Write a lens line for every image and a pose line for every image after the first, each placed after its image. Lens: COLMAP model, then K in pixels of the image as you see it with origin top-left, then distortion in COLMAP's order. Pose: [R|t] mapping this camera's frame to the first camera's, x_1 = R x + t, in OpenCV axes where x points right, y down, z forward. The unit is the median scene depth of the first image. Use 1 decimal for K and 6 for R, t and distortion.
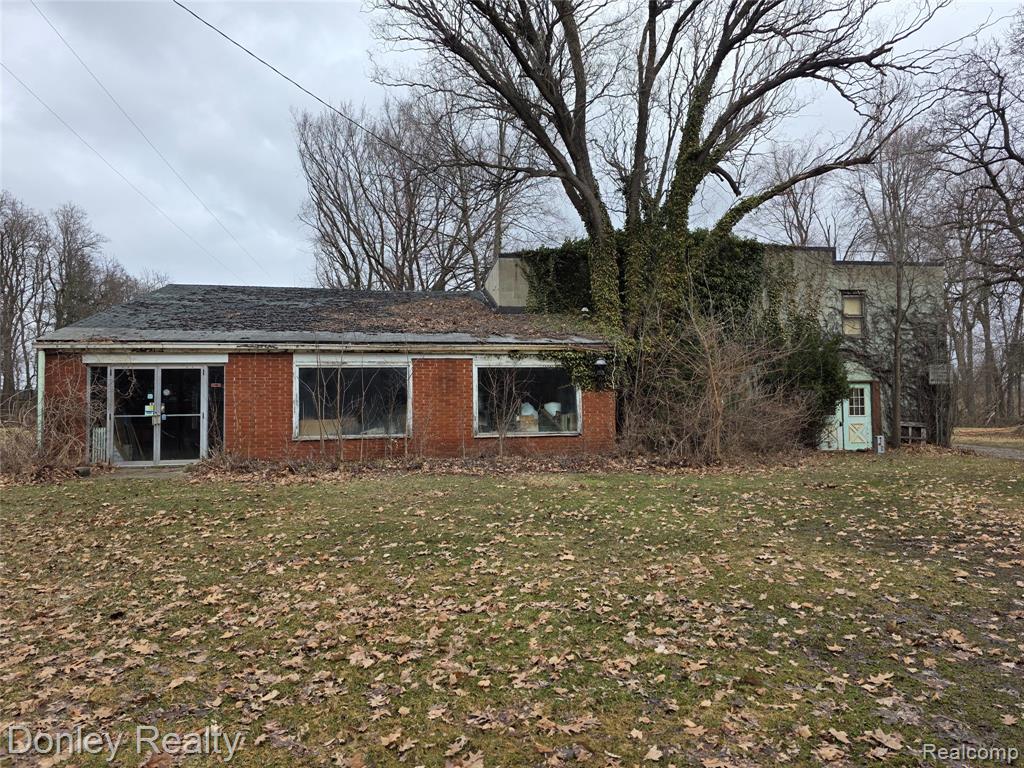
lens RADIAL K [[684.6, 0, 512.0], [0, 684.6, 384.0], [0, 0, 1]] dist [-0.000938, -0.042935]
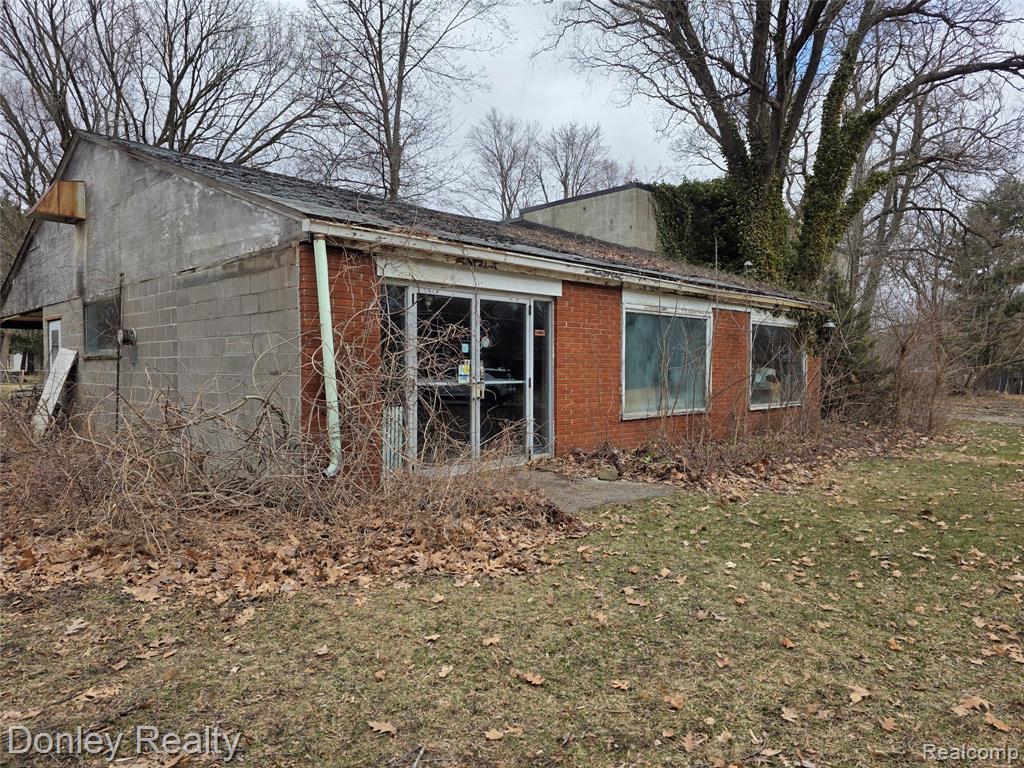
lens RADIAL K [[684.6, 0, 512.0], [0, 684.6, 384.0], [0, 0, 1]] dist [-0.000938, -0.042935]
pose [[0.833987, 0.004384, 0.551767, -0.790247], [-0.040805, 0.997720, 0.053748, 0.015720], [-0.550274, -0.067340, 0.832264, 0.513488]]
